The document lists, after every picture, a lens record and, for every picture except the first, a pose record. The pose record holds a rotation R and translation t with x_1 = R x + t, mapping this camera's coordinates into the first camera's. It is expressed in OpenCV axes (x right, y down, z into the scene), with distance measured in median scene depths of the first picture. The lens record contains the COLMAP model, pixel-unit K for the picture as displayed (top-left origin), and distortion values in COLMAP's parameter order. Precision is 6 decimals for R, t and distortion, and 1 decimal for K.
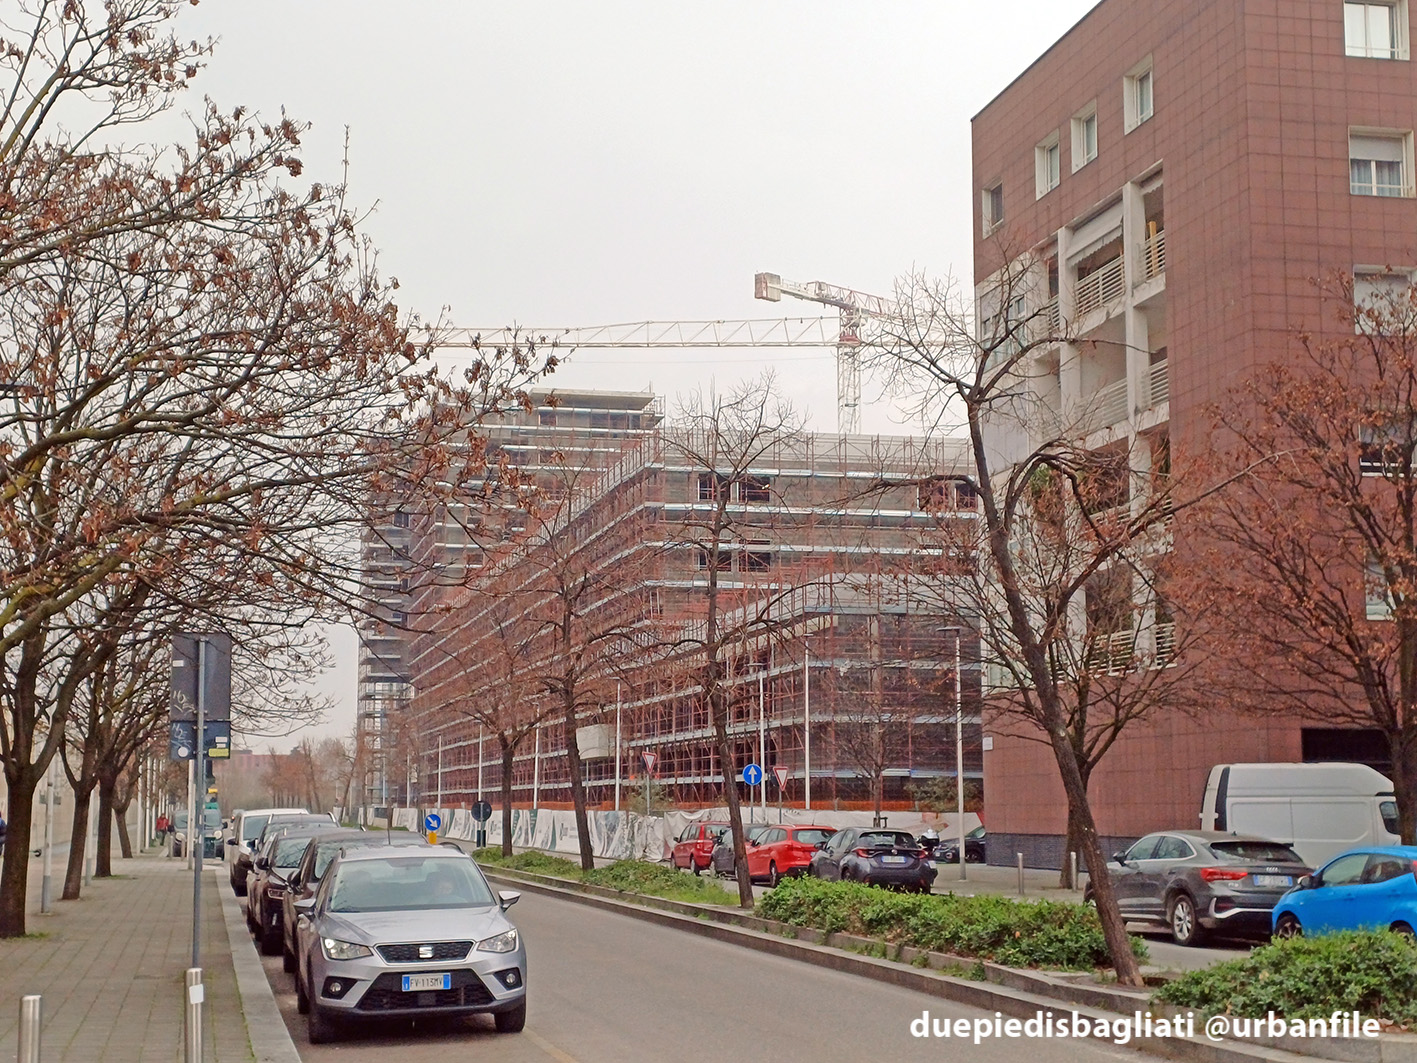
lens RADIAL K [[2046.1, 0, 708.5], [0, 2046.1, 531.5], [0, 0, 1]] dist [0.091965, 0.029906]
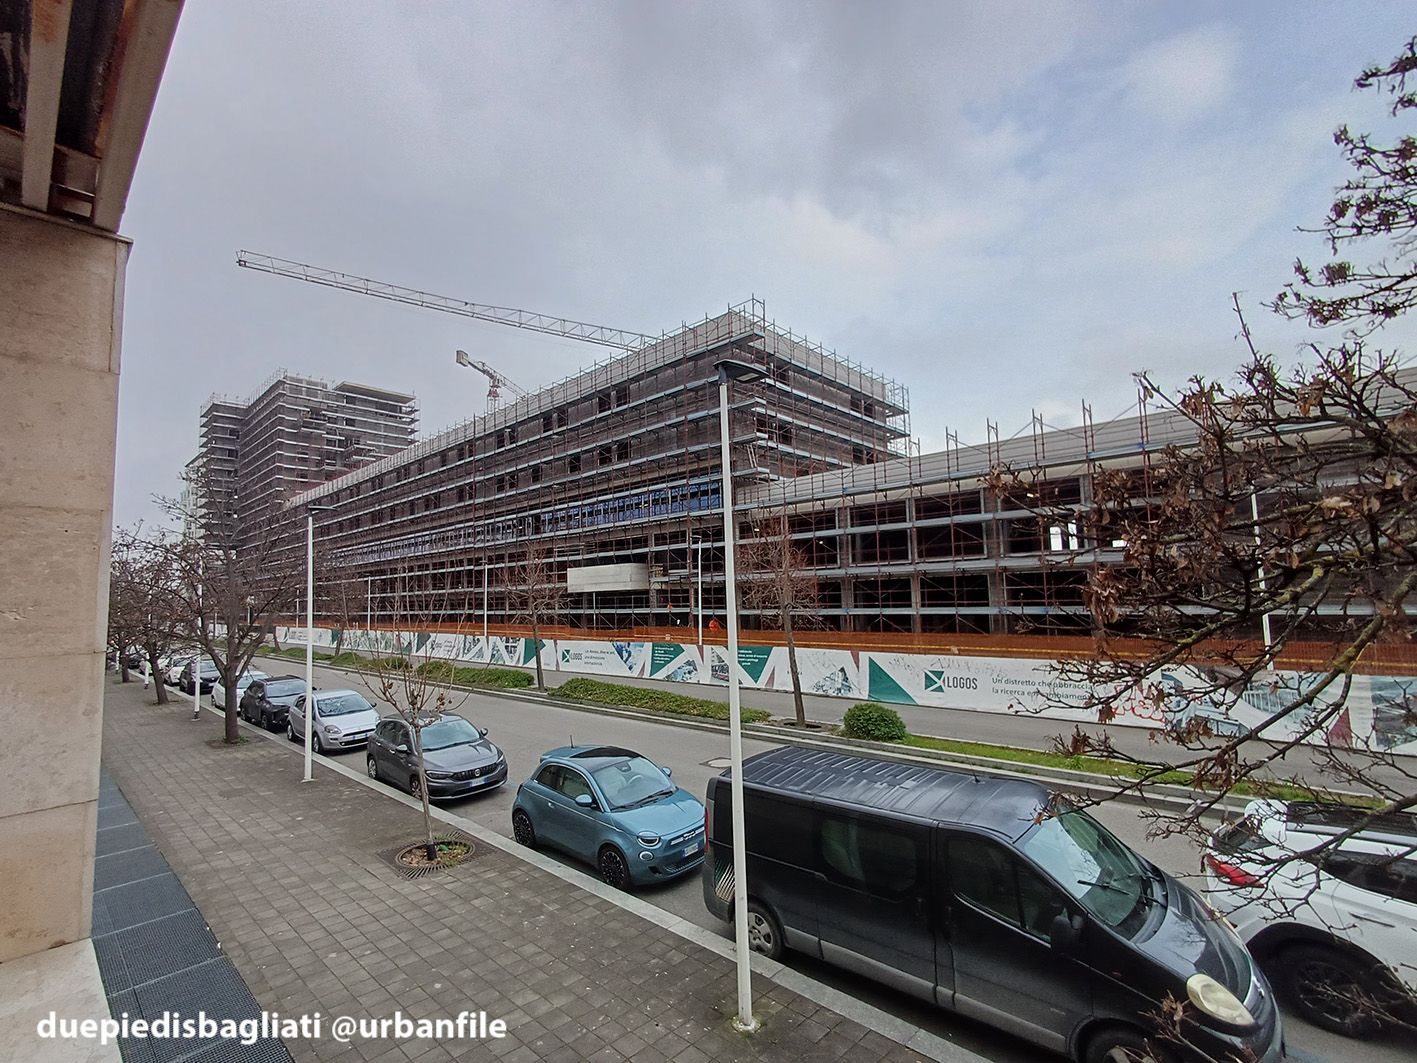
lens RADIAL K [[659.2, 0, 706.4], [0, 659.2, 545.3], [0, 0, 1]] dist [-0.000219, -0.000022]
pose [[0.844598, 0.033893, 0.534328, -0.207864], [-0.053673, 0.998327, 0.021514, 0.070456], [-0.532705, -0.046850, 0.845004, 0.615607]]
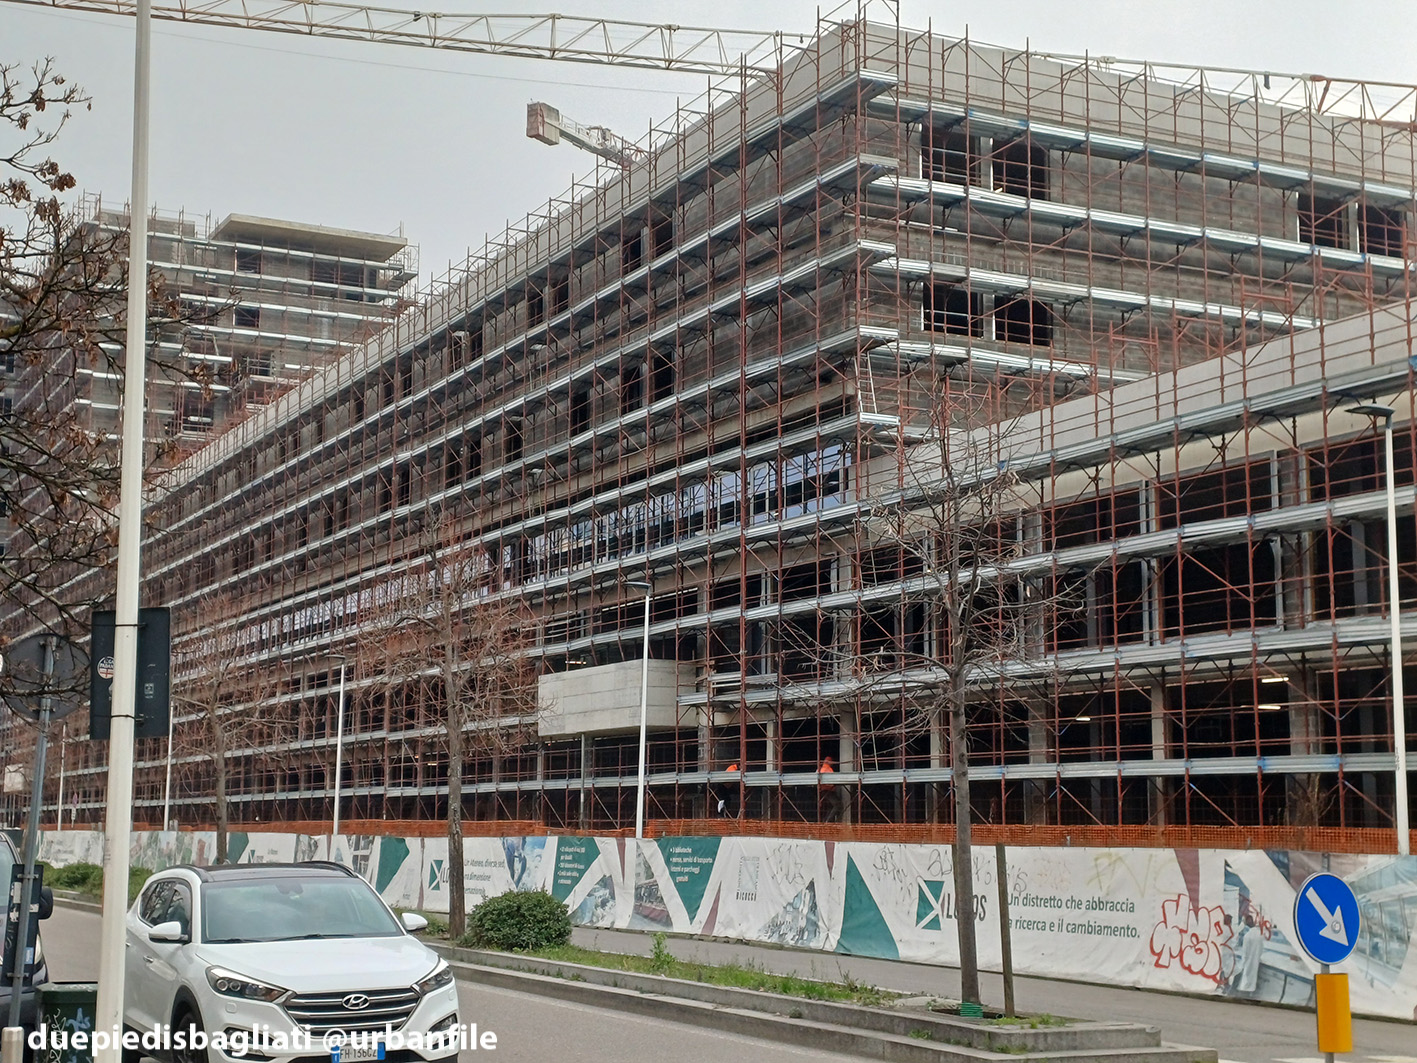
lens RADIAL K [[2046.1, 0, 708.5], [0, 2046.1, 531.5], [0, 0, 1]] dist [0.091965, 0.029906]
pose [[0.972187, 0.041929, 0.230422, -0.147413], [-0.039465, 0.999104, -0.015294, 0.068826], [-0.230857, 0.005775, 0.972971, 0.512947]]
